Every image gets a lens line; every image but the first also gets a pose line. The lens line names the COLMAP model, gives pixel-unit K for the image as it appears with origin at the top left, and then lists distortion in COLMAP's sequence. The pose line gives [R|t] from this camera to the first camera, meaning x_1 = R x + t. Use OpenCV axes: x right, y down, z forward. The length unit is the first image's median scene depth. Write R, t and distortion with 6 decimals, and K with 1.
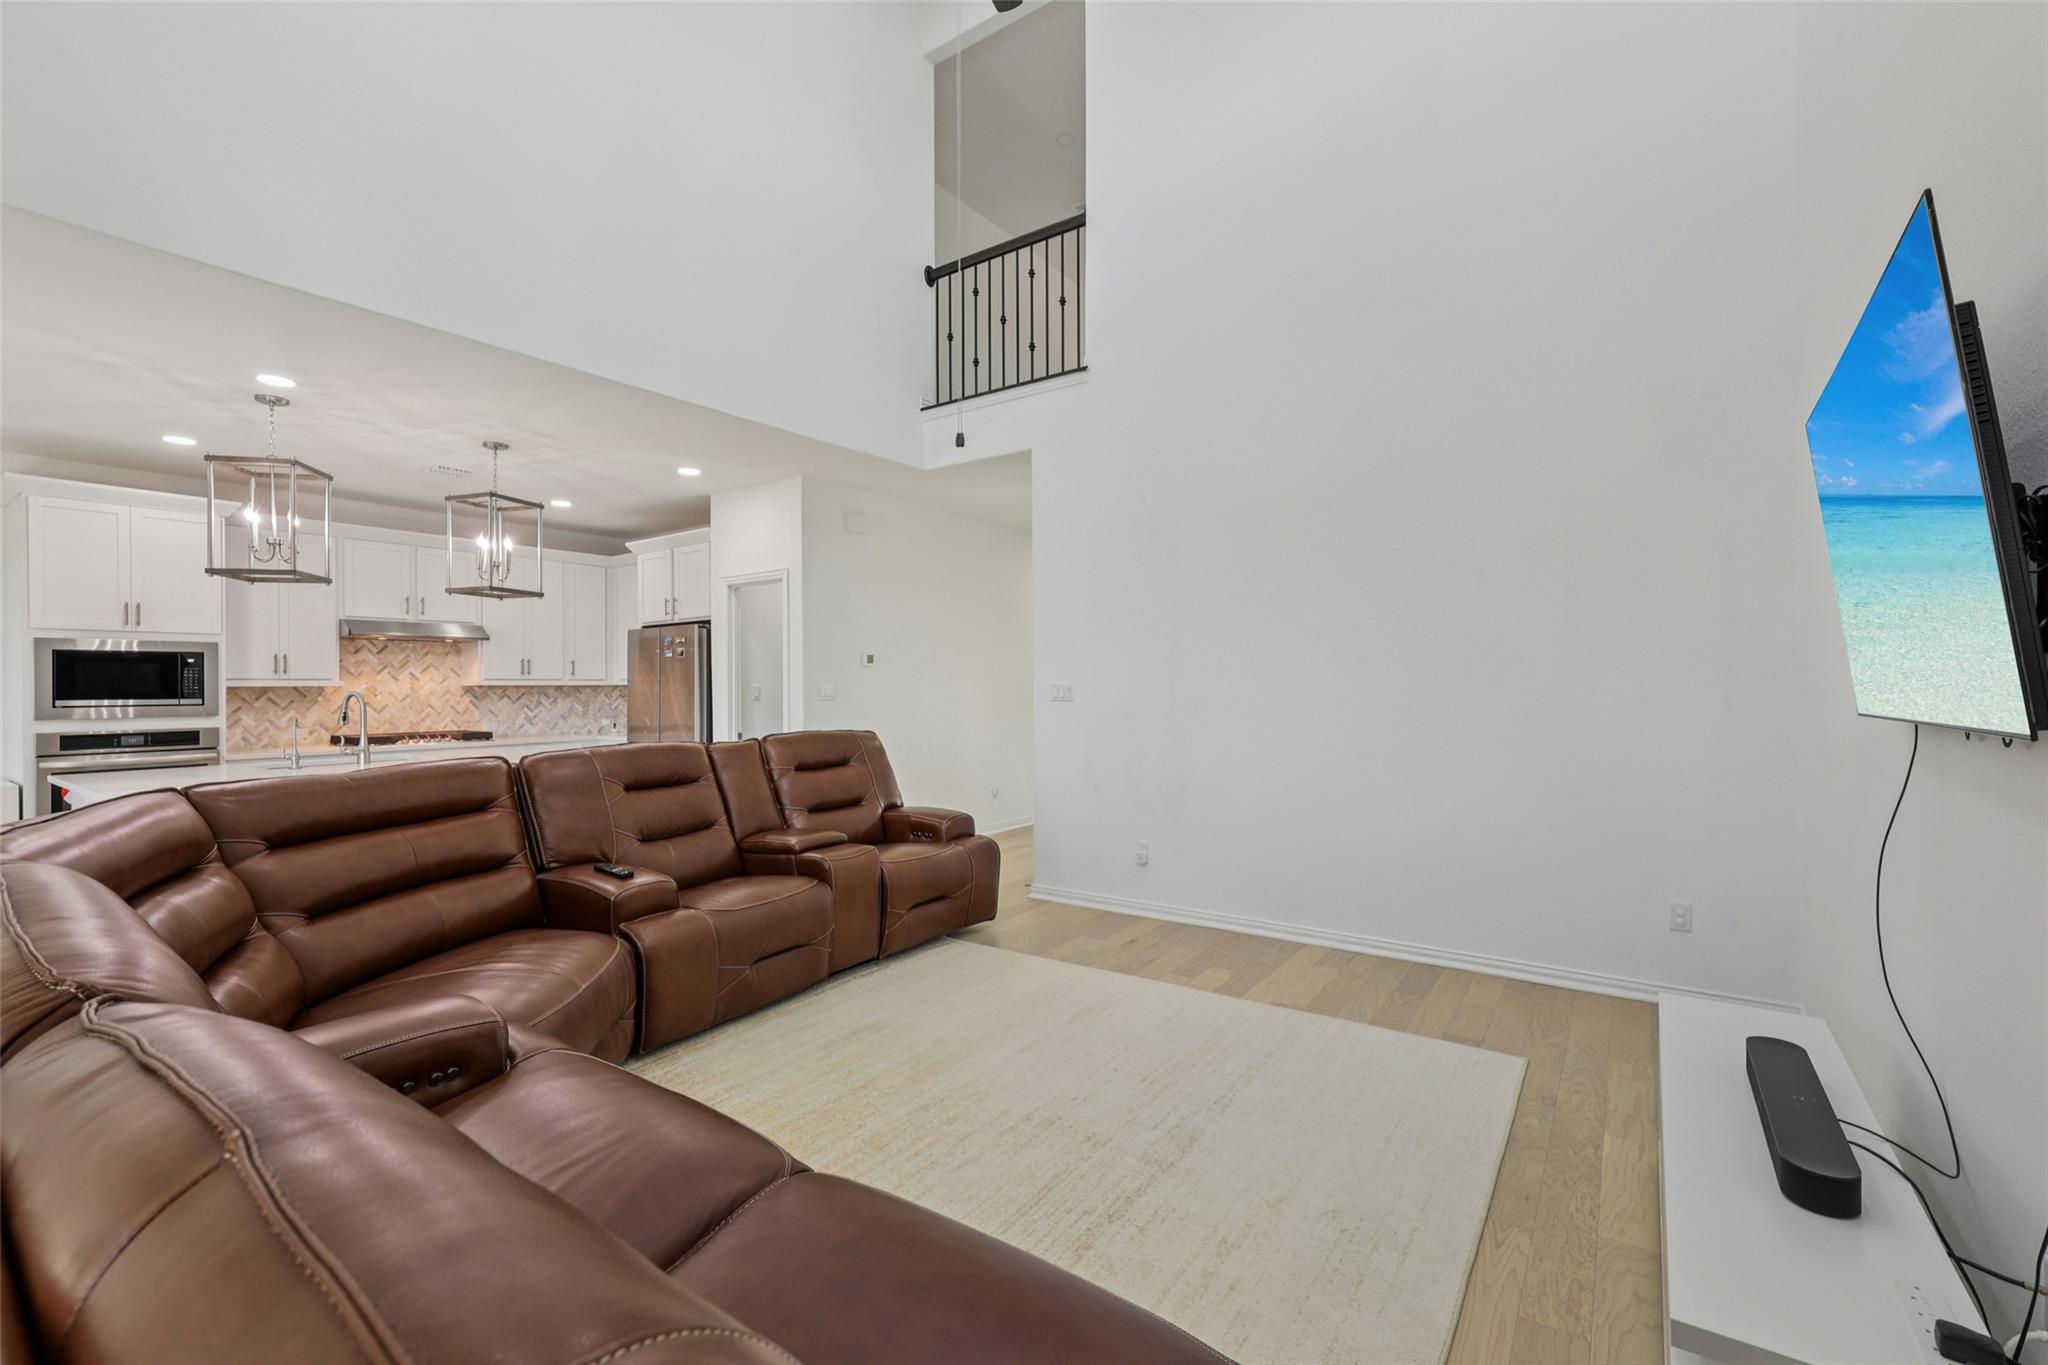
lens RADIAL K [[867.8, 0, 1028.6], [0, 867.8, 684.3], [0, 0, 1]] dist [0.000857, 0.000407]
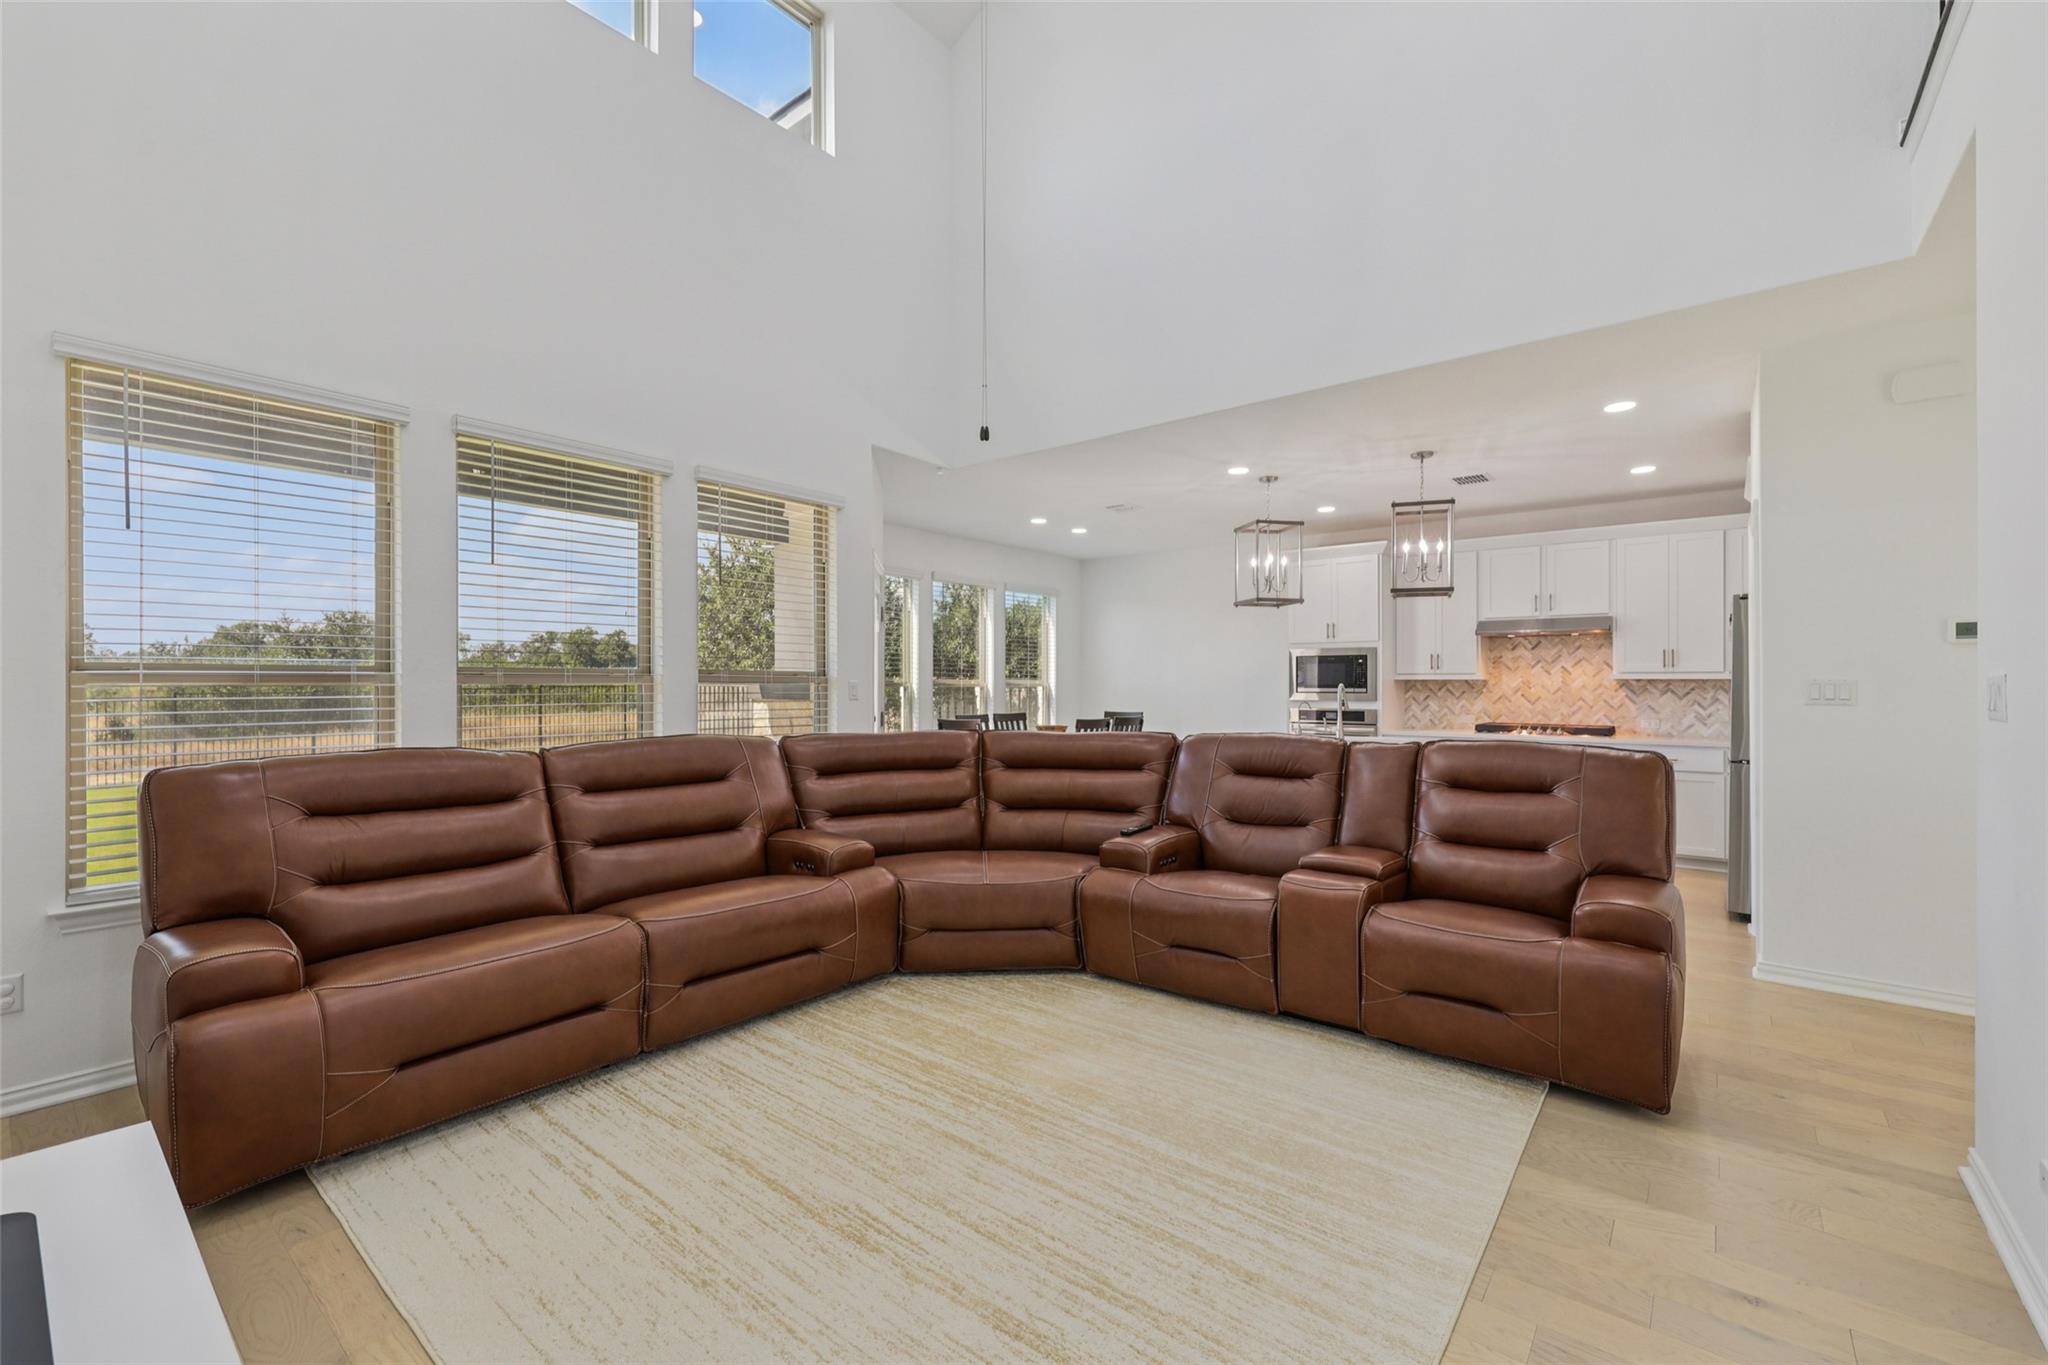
lens RADIAL K [[860.2, 0, 1031.9], [0, 860.2, 673.9], [0, 0, 1]] dist [-0.000964, 0.000038]
pose [[-0.068052, -0.004458, -0.997672, 0.390598], [0.000243, 0.999990, -0.004485, -0.000379], [0.997682, -0.000548, -0.068050, 0.484533]]
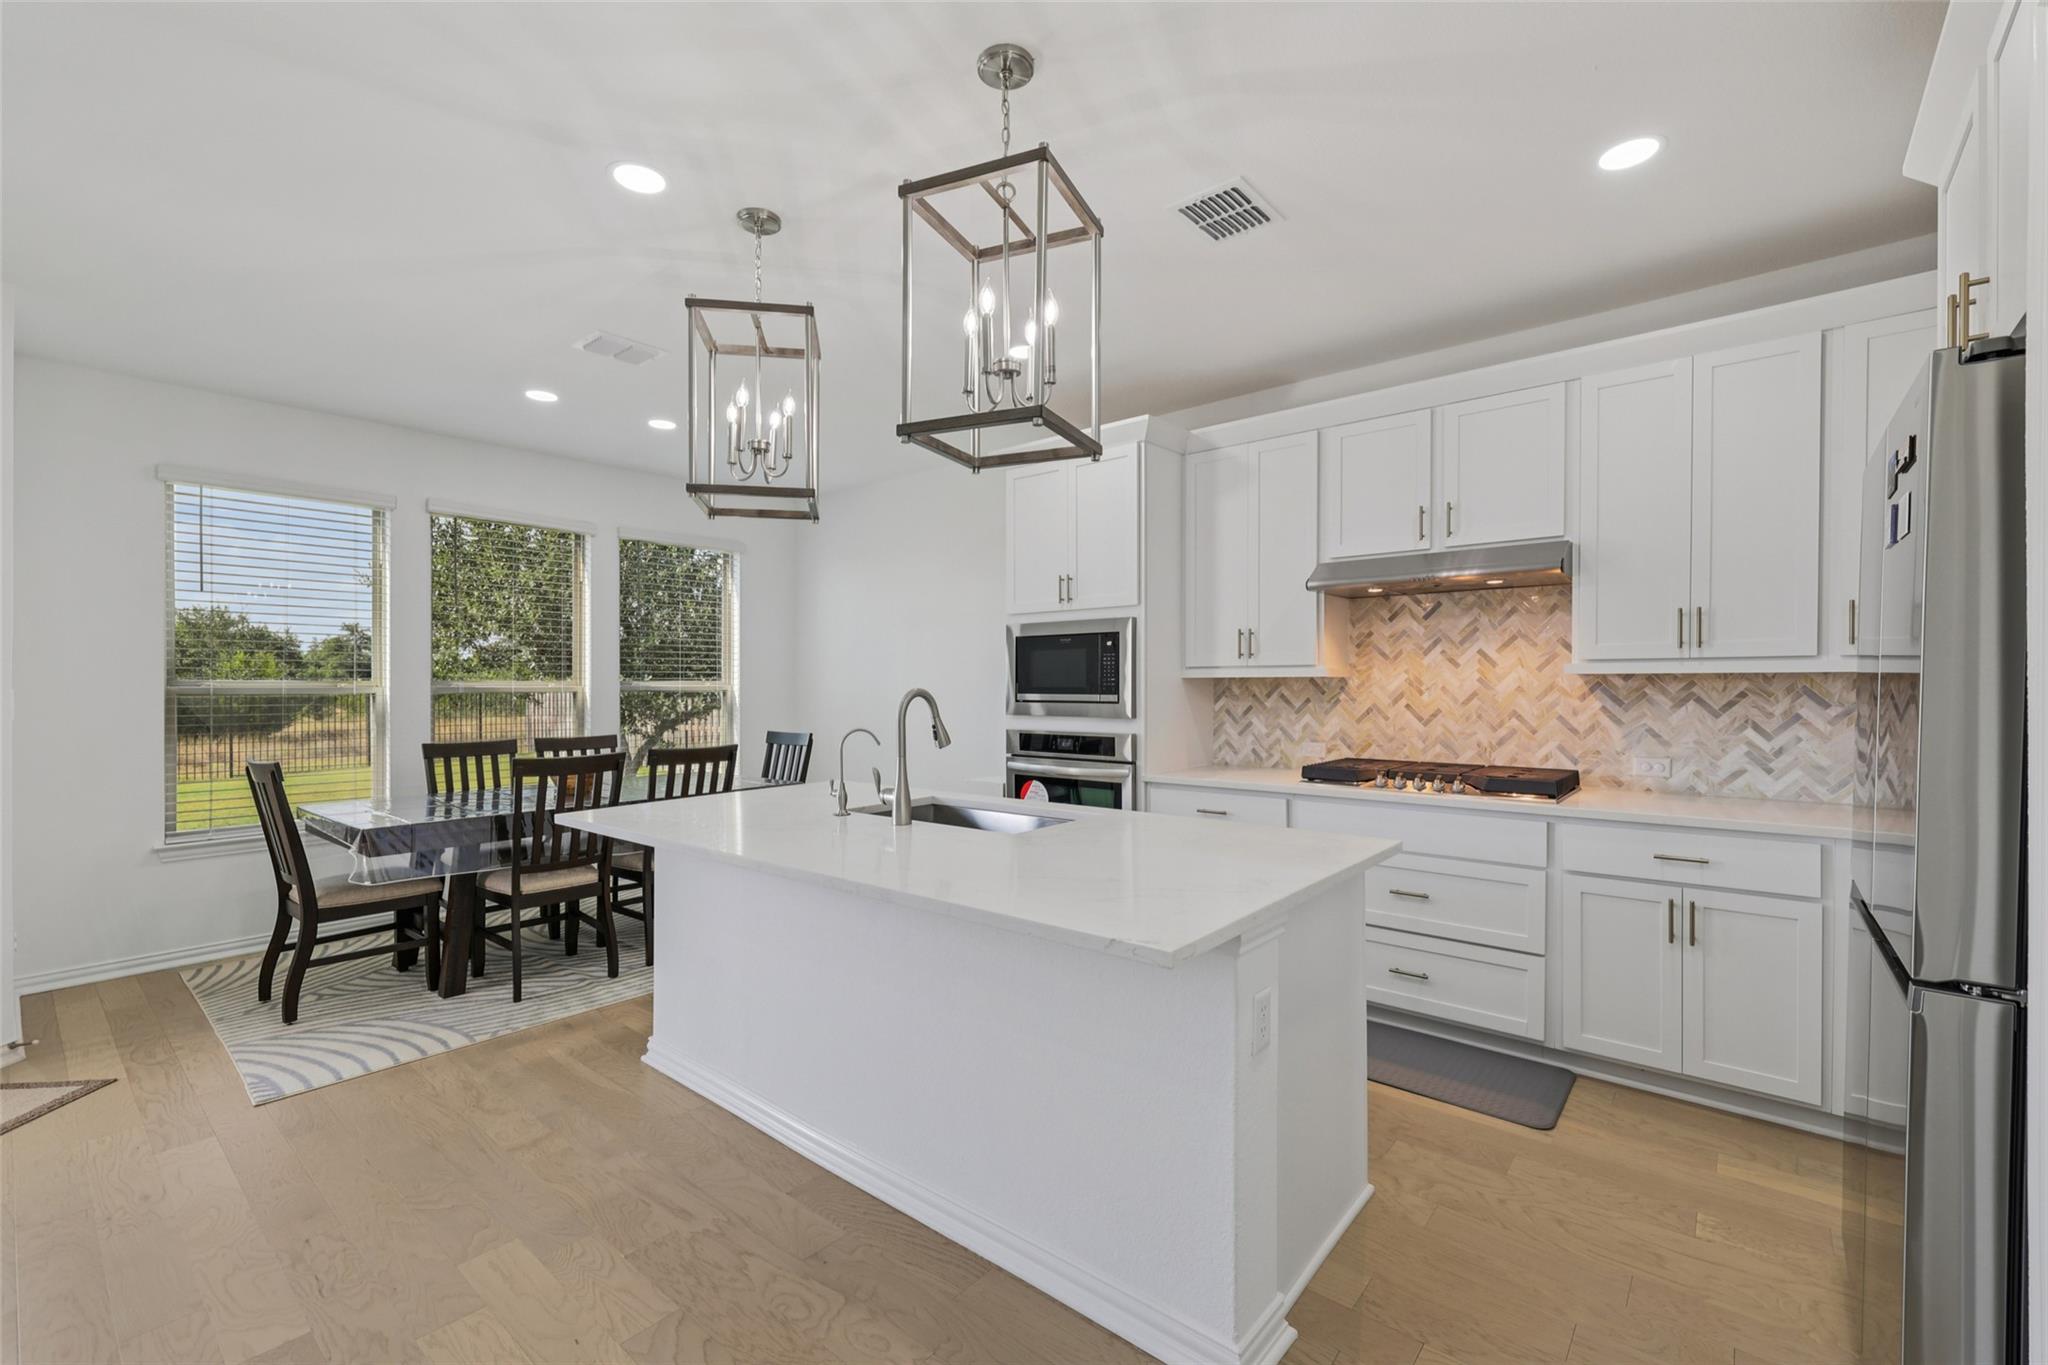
lens RADIAL K [[859.3, 0, 1034.4], [0, 859.3, 681.3], [0, 0, 1]] dist [-0.001734, -0.000141]
pose [[-0.081788, 0.004014, -0.996642, -0.186736], [0.005348, 0.999979, 0.003589, 0.002086], [0.996635, -0.005036, -0.081808, 0.853184]]
